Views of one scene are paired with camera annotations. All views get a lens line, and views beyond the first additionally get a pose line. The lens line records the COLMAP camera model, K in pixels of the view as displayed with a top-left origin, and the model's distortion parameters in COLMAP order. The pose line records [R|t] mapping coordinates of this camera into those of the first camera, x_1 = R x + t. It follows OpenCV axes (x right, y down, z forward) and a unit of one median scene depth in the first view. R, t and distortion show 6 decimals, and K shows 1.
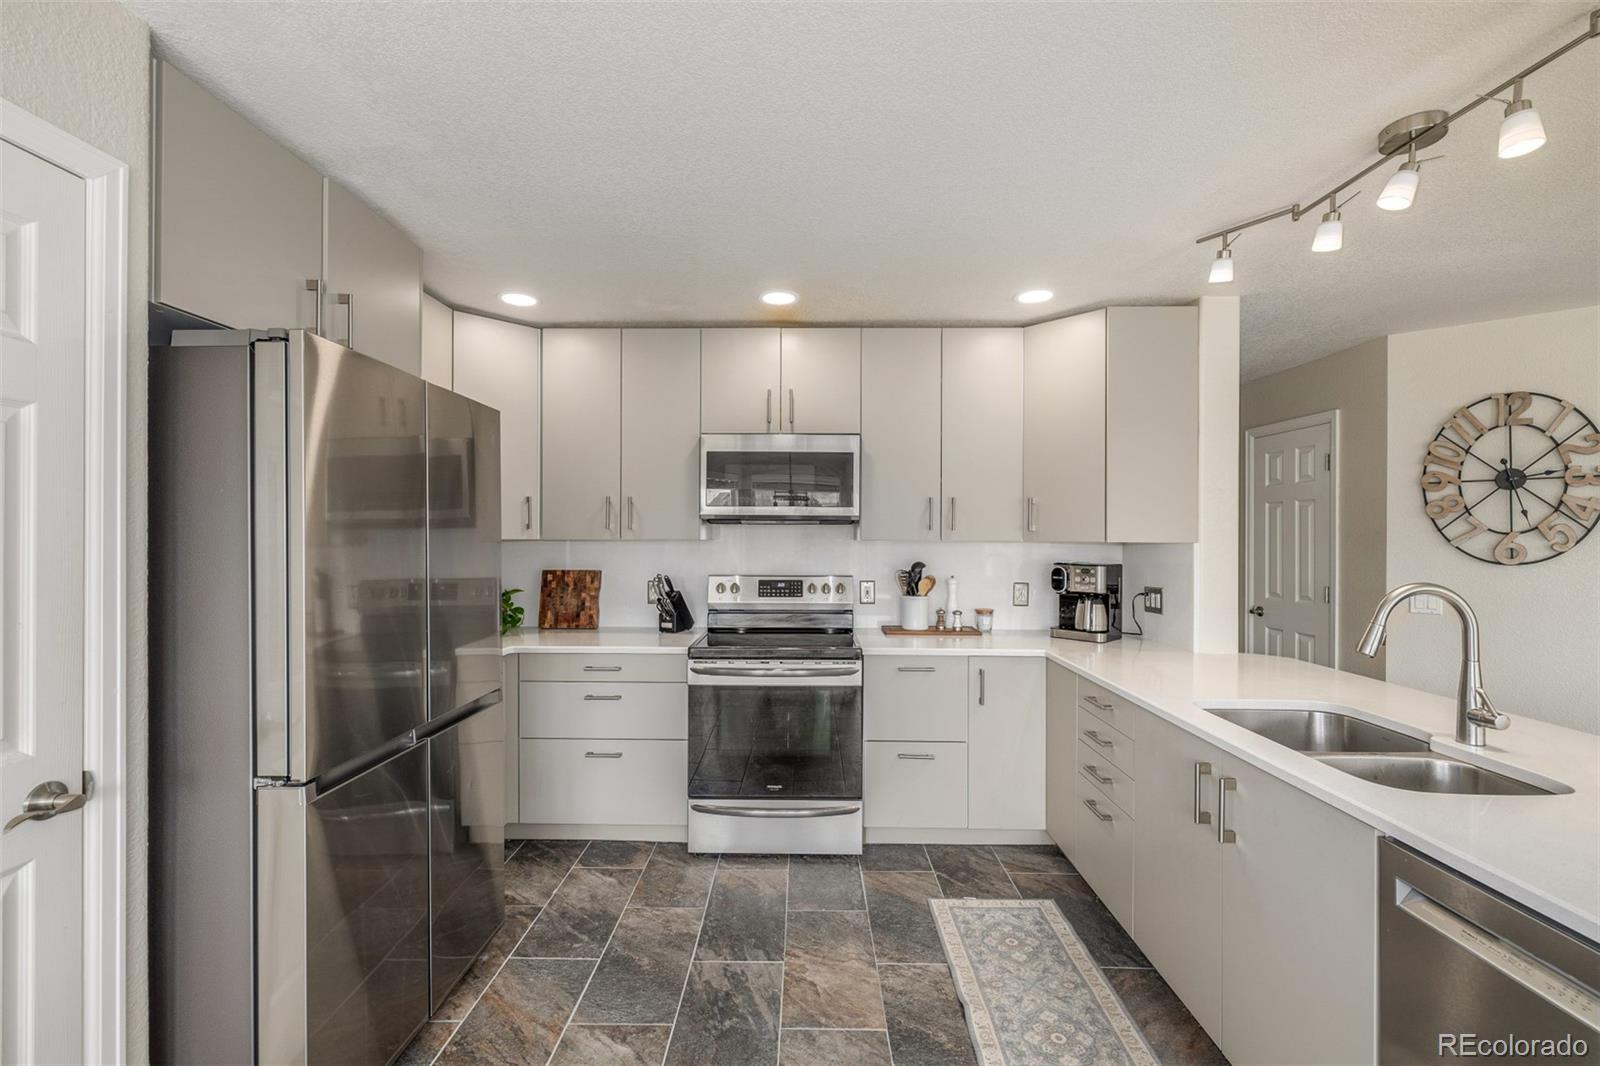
lens RADIAL K [[668.7, 0, 794.2], [0, 668.7, 531.8], [0, 0, 1]] dist [-0.002808, 0.001011]
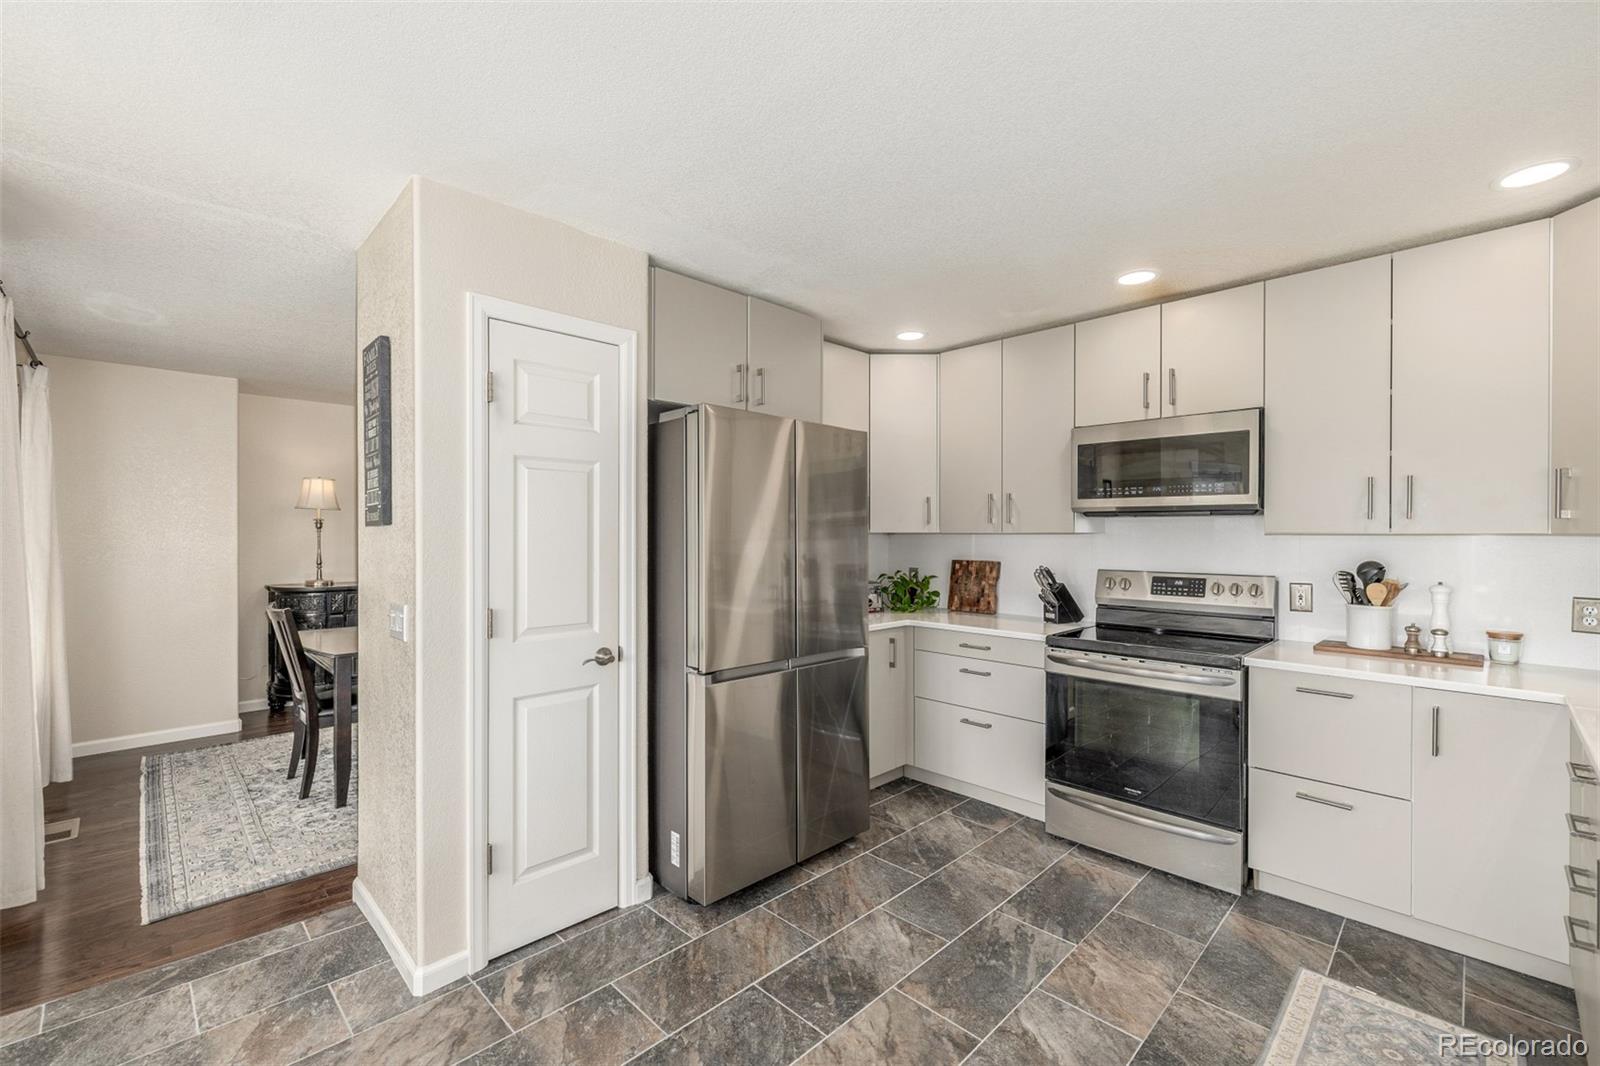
lens RADIAL K [[668.7, 0, 794.9], [0, 668.7, 530.8], [0, 0, 1]] dist [-0.002808, 0.001011]
pose [[0.713258, -0.004294, -0.700889, 0.294817], [0.003912, 0.999990, -0.002146, 0.010486], [0.700891, -0.001211, 0.713268, -0.018320]]
